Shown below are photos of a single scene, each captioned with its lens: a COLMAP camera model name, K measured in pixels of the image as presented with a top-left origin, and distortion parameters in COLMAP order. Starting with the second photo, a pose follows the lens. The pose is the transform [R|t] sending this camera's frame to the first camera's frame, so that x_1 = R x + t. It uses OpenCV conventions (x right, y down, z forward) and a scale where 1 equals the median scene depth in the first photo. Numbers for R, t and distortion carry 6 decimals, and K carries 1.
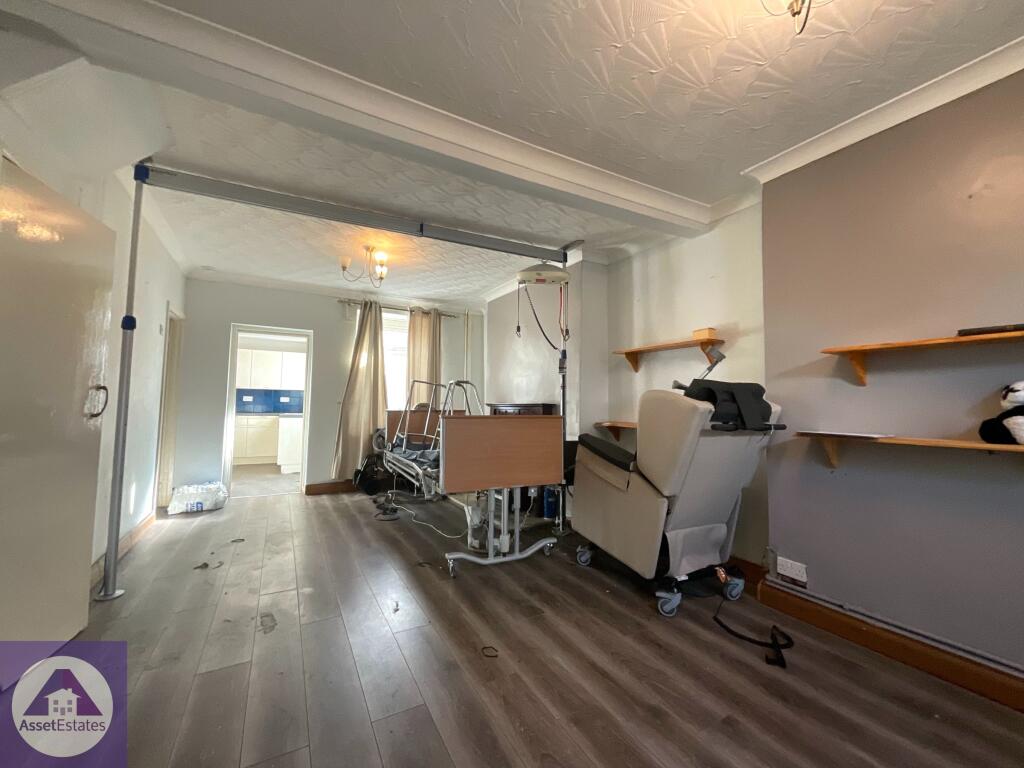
lens RADIAL K [[416.7, 0, 512.0], [0, 416.7, 384.0], [0, 0, 1]] dist [-0.000897, 0.004453]
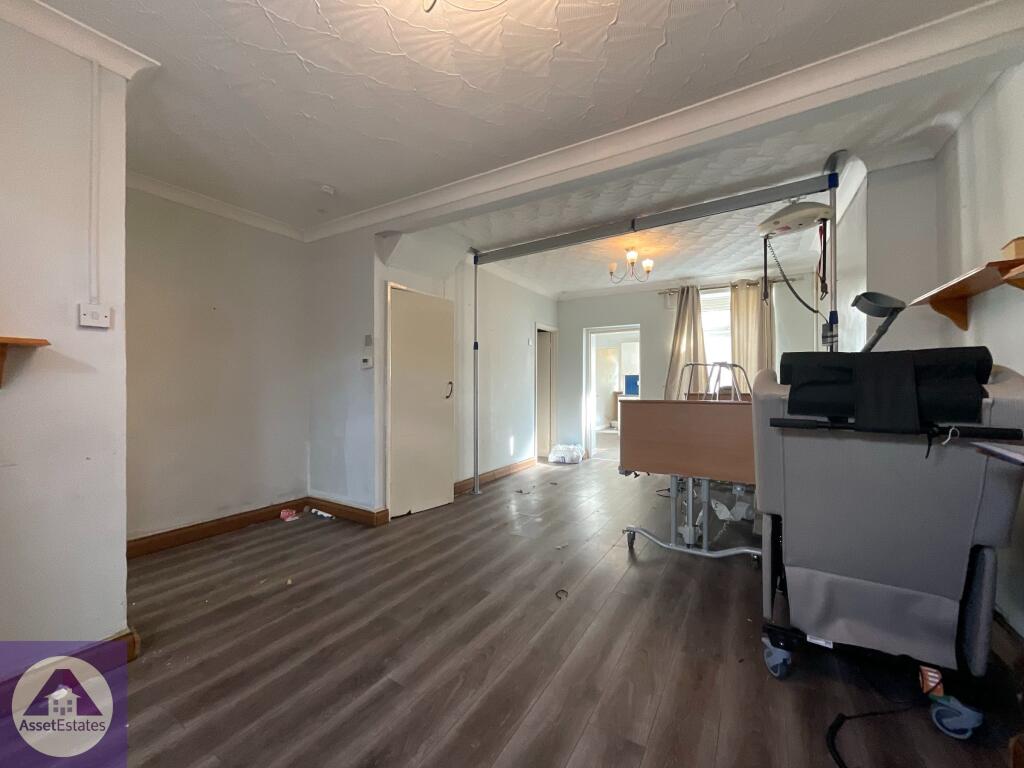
lens RADIAL K [[416.7, 0, 512.0], [0, 416.7, 384.0], [0, 0, 1]] dist [-0.000897, 0.004453]
pose [[0.502273, -0.017504, -0.864532, 0.456718], [0.057445, 0.998262, 0.013163, 0.002405], [0.862799, -0.056275, 0.502406, 0.145013]]
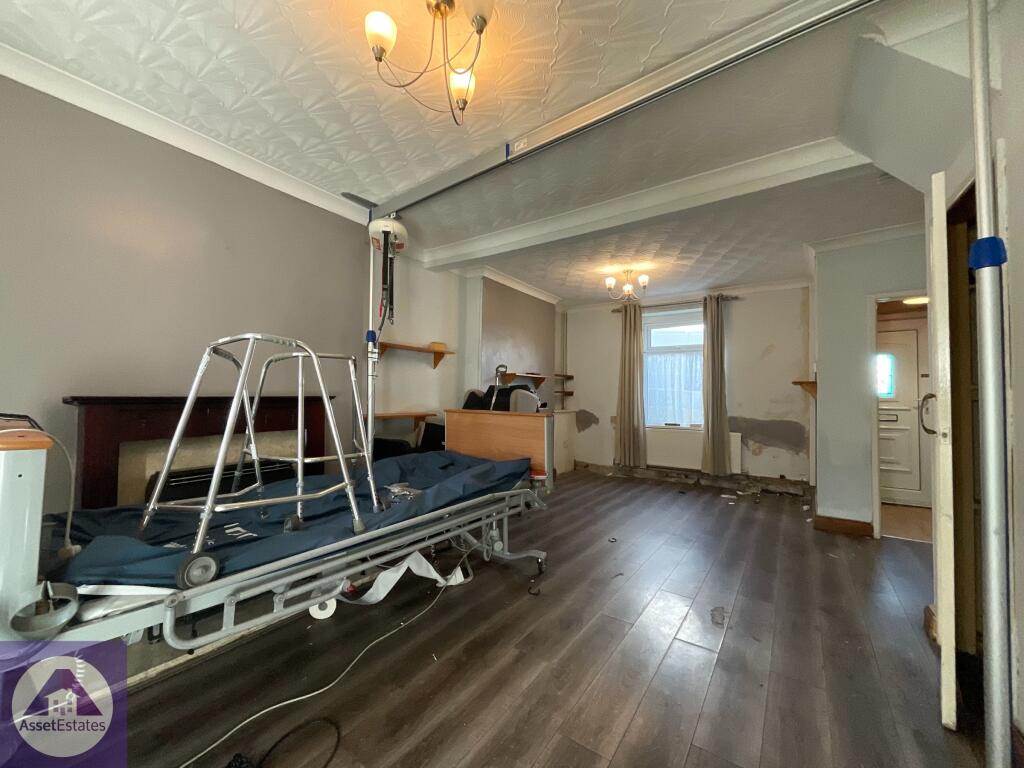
lens RADIAL K [[410.9, 0, 517.9], [0, 410.9, 385.9], [0, 0, 1]] dist [0.010029, -0.009728]
pose [[-0.449284, 0.001582, 0.893387, -0.700681], [-0.064262, 0.997351, -0.034084, 0.035926], [-0.891075, -0.072725, -0.447992, 1.067211]]
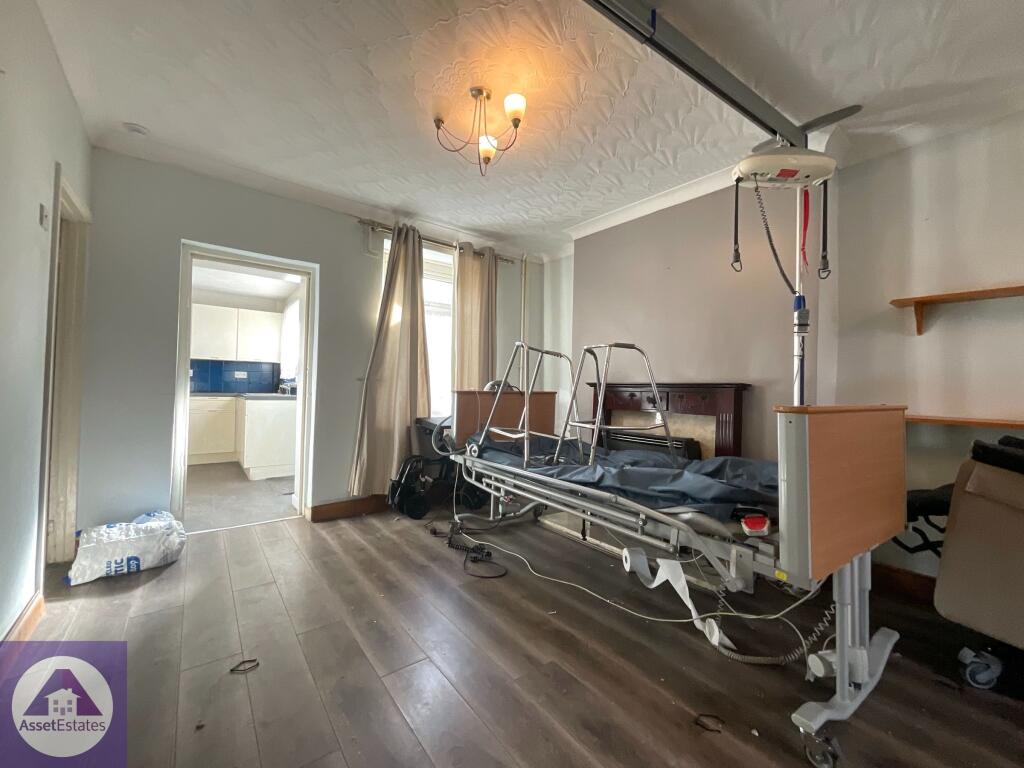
lens RADIAL K [[410.9, 0, 517.9], [0, 410.9, 385.9], [0, 0, 1]] dist [0.010029, -0.009728]
pose [[0.988516, 0.009355, 0.150829, -0.366883], [-0.016345, 0.998845, 0.045172, 0.030609], [-0.150232, -0.047119, 0.987527, 0.443173]]
